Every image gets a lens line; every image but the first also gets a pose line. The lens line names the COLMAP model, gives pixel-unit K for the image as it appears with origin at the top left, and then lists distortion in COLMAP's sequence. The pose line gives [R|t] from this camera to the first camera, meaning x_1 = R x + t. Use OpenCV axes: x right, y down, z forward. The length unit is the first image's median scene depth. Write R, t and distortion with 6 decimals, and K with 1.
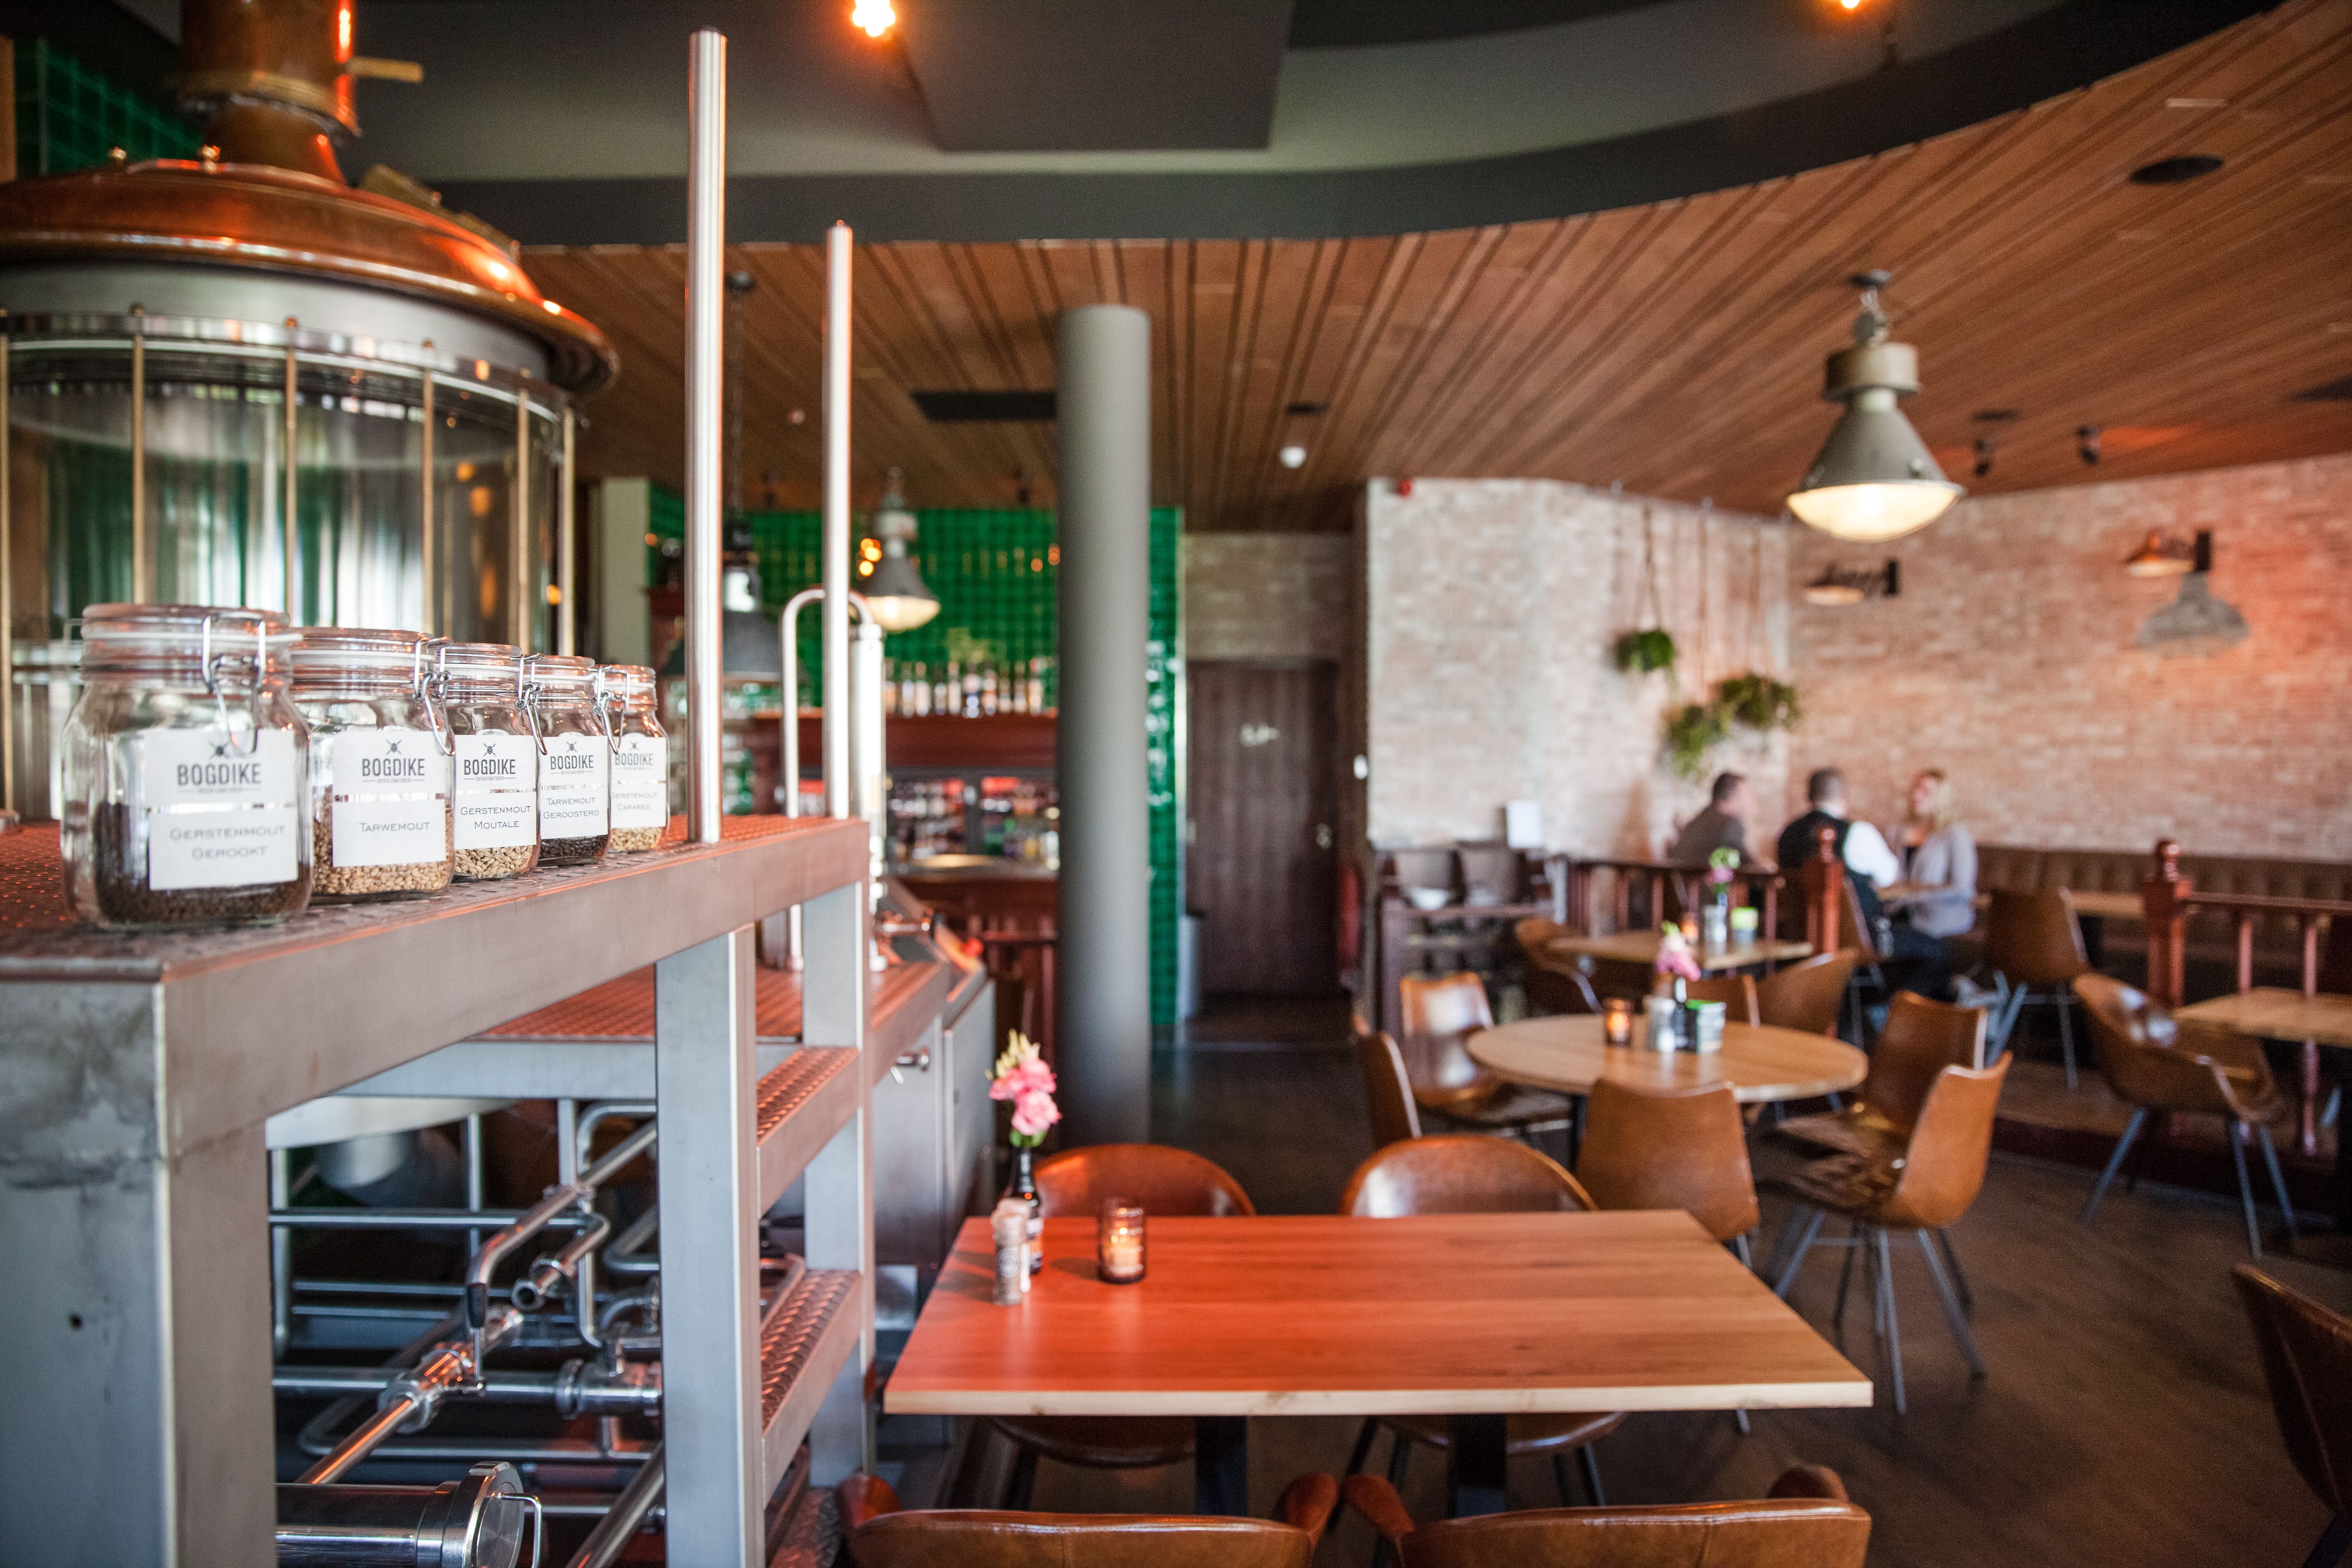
lens RADIAL K [[1689.2, 0, 1180.7], [0, 1689.2, 779.3], [0, 0, 1]] dist [-0.045860, 0.002847]
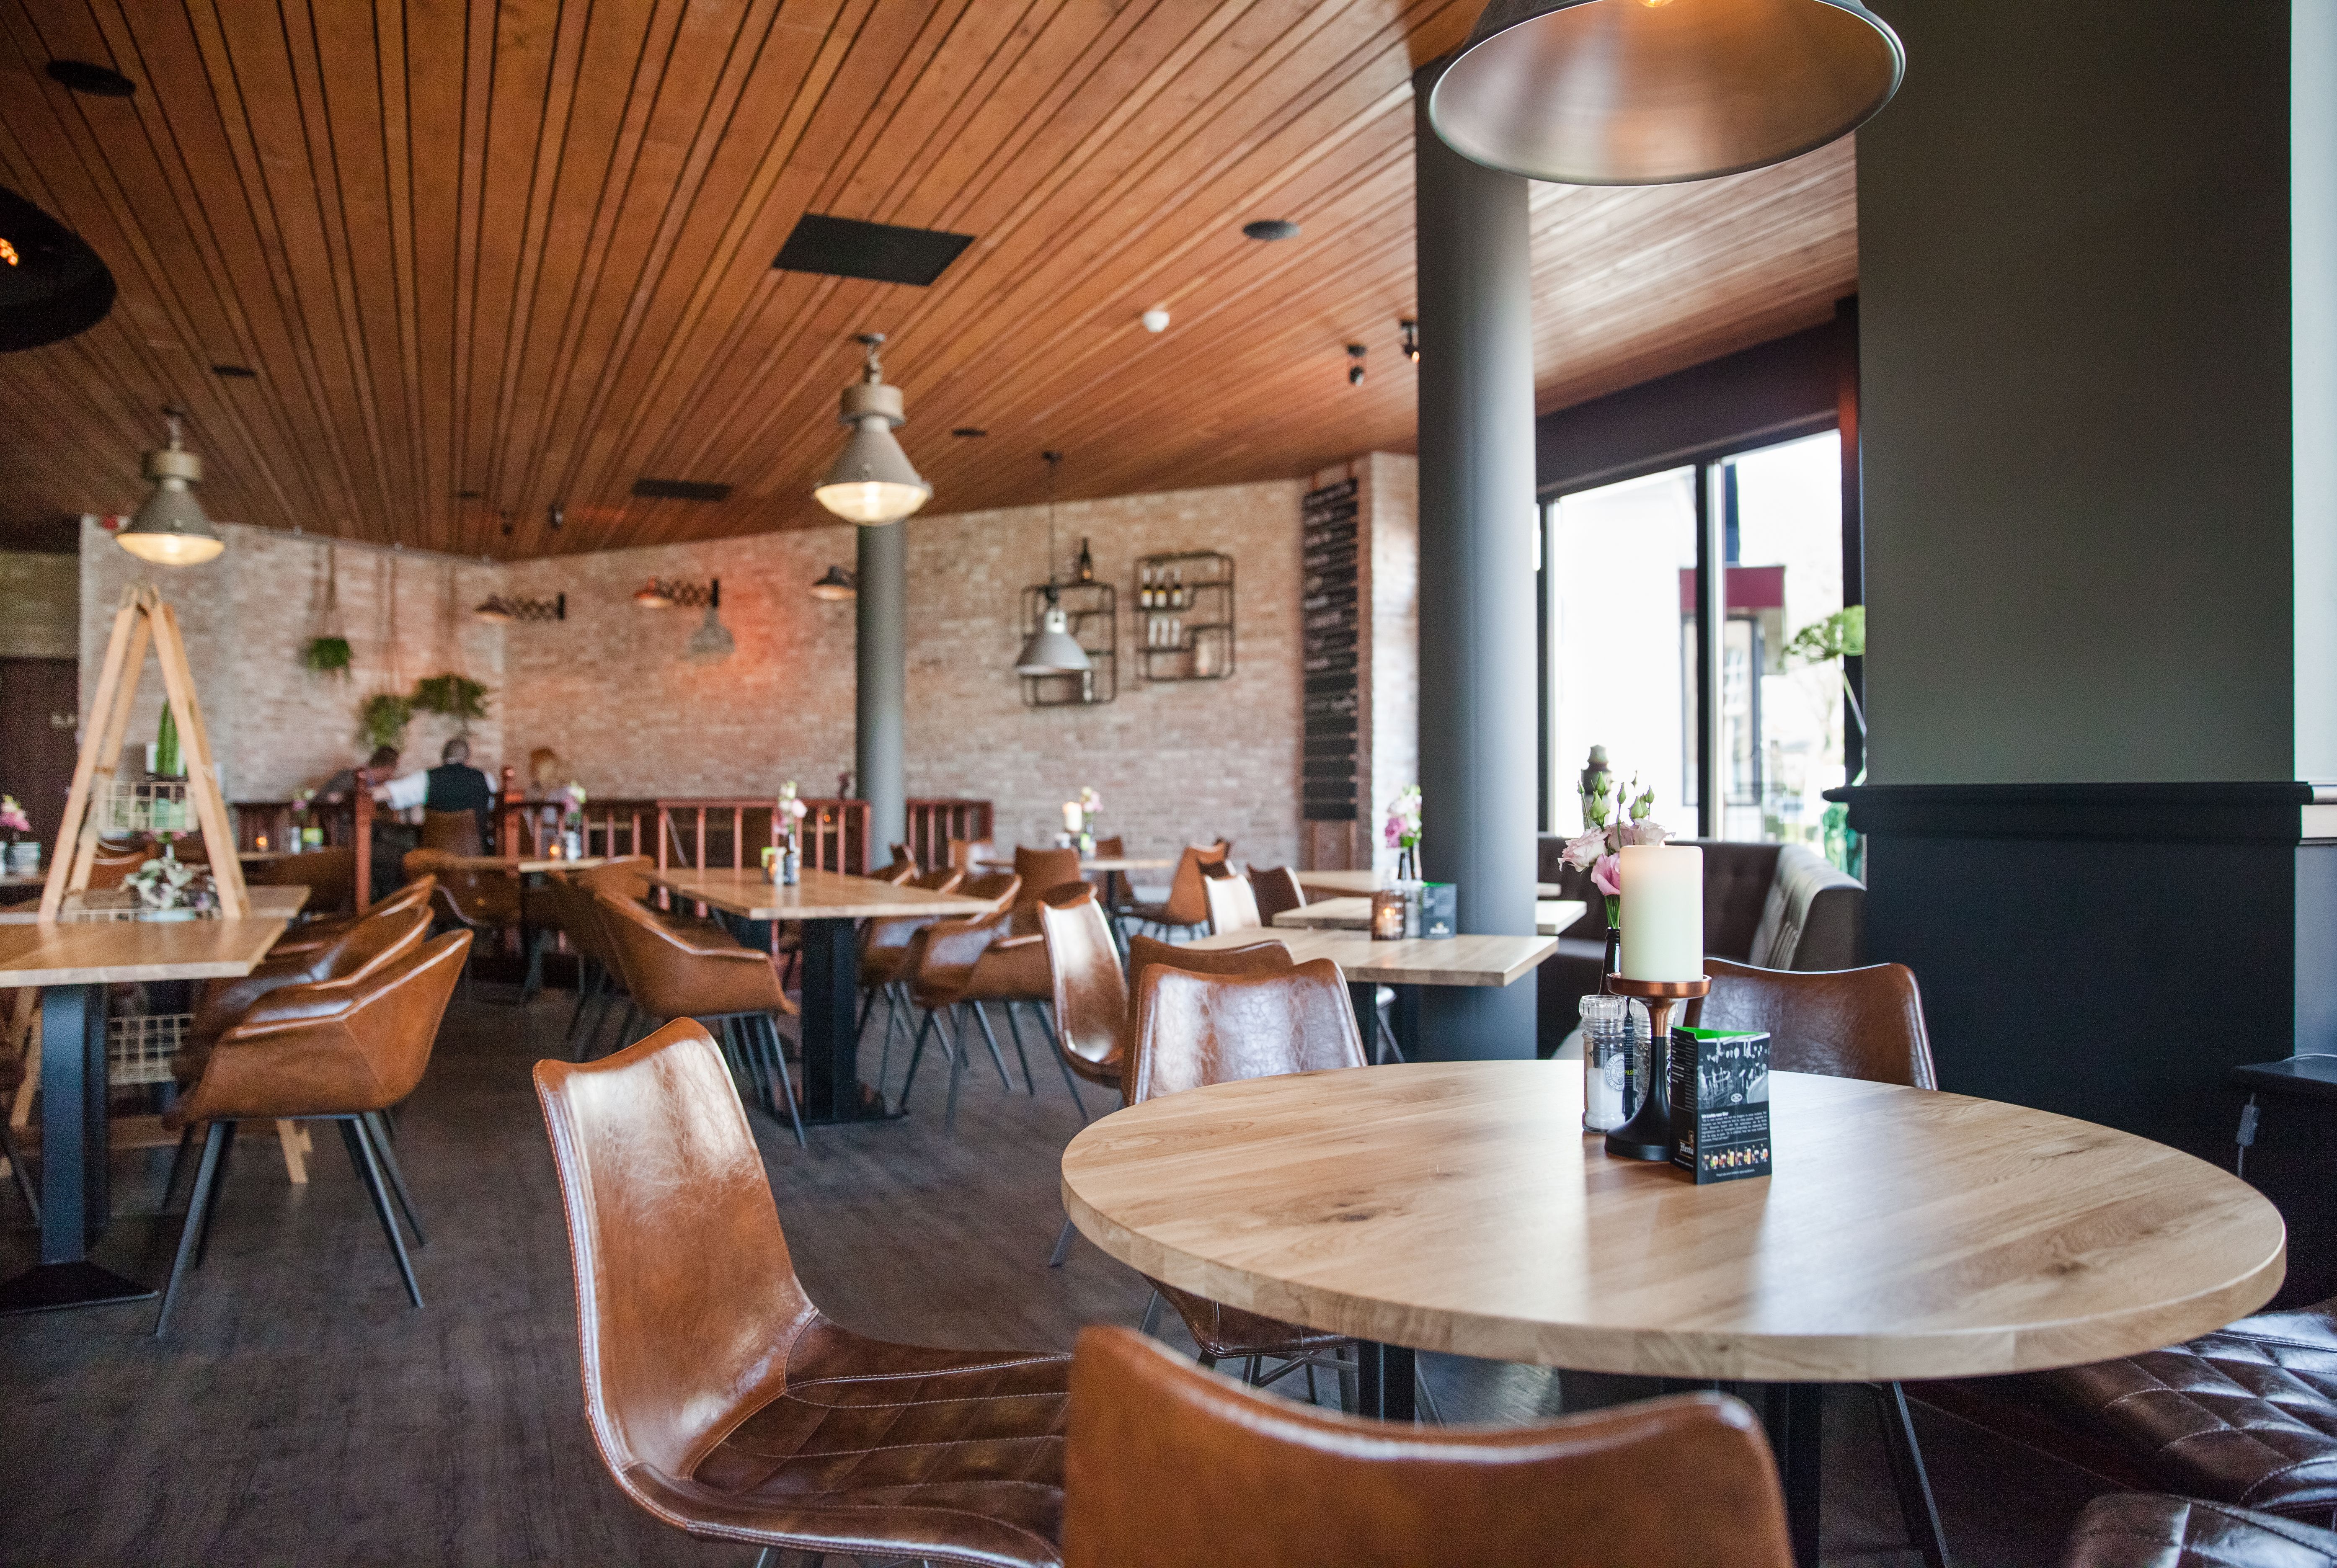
lens RADIAL K [[1678.3, 0, 1165.7], [0, 1678.3, 781.4], [0, 0, 1]] dist [-0.045860, 0.002847]
pose [[0.917125, 0.000112, 0.398599, 0.363836], [0.009151, 0.999730, -0.021335, 0.060853], [-0.398494, 0.023215, 0.916877, -0.483639]]
